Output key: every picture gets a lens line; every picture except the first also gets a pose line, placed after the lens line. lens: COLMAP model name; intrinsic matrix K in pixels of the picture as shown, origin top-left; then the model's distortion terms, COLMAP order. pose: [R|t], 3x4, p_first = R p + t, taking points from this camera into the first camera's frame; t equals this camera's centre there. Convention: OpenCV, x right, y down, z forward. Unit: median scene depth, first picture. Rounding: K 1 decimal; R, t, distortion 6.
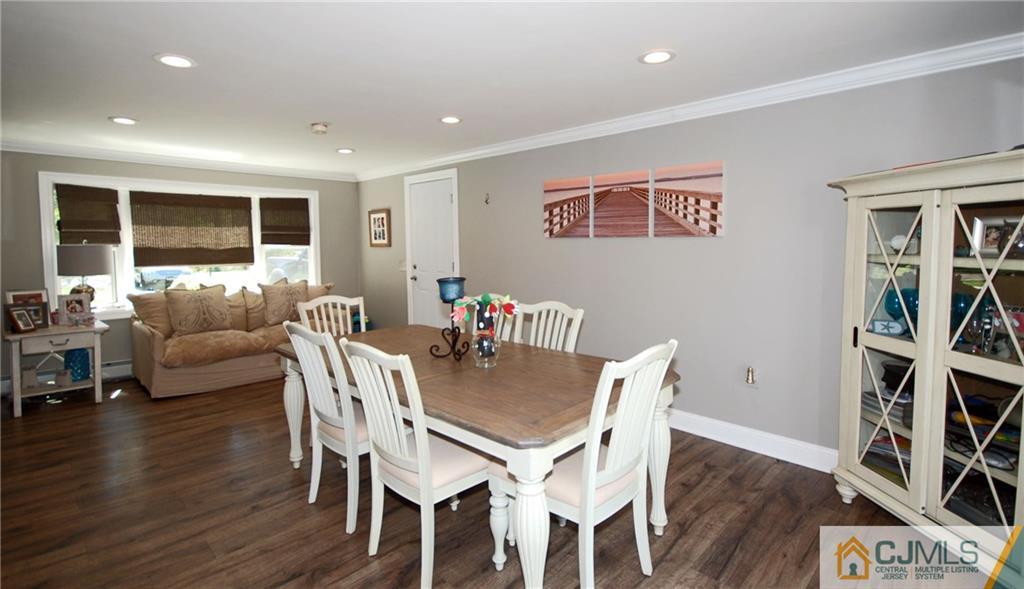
lens RADIAL K [[491.0, 0, 515.5], [0, 491.0, 273.6], [0, 0, 1]] dist [0.000950, 0.000050]
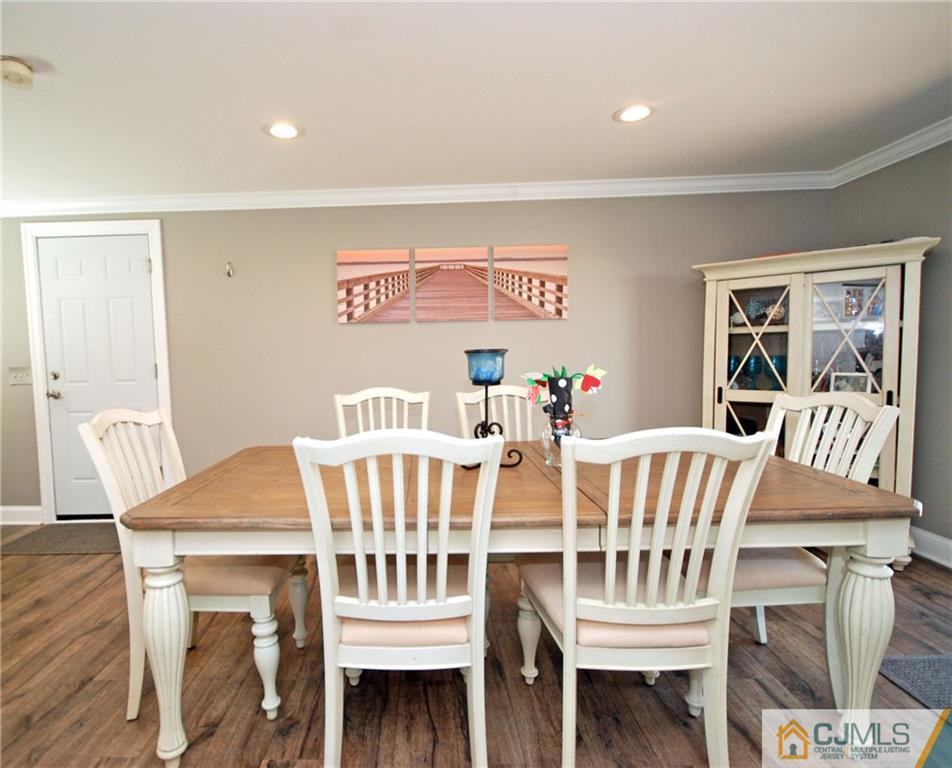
lens RADIAL K [[496.9, 0, 476.0], [0, 496.9, 384.0], [0, 0, 1]] dist [-0.001950, -0.000416]
pose [[0.734926, -0.054308, 0.675970, -0.394539], [0.060937, 0.998044, 0.013932, 0.031865], [-0.675404, 0.030953, 0.736798, 0.333699]]
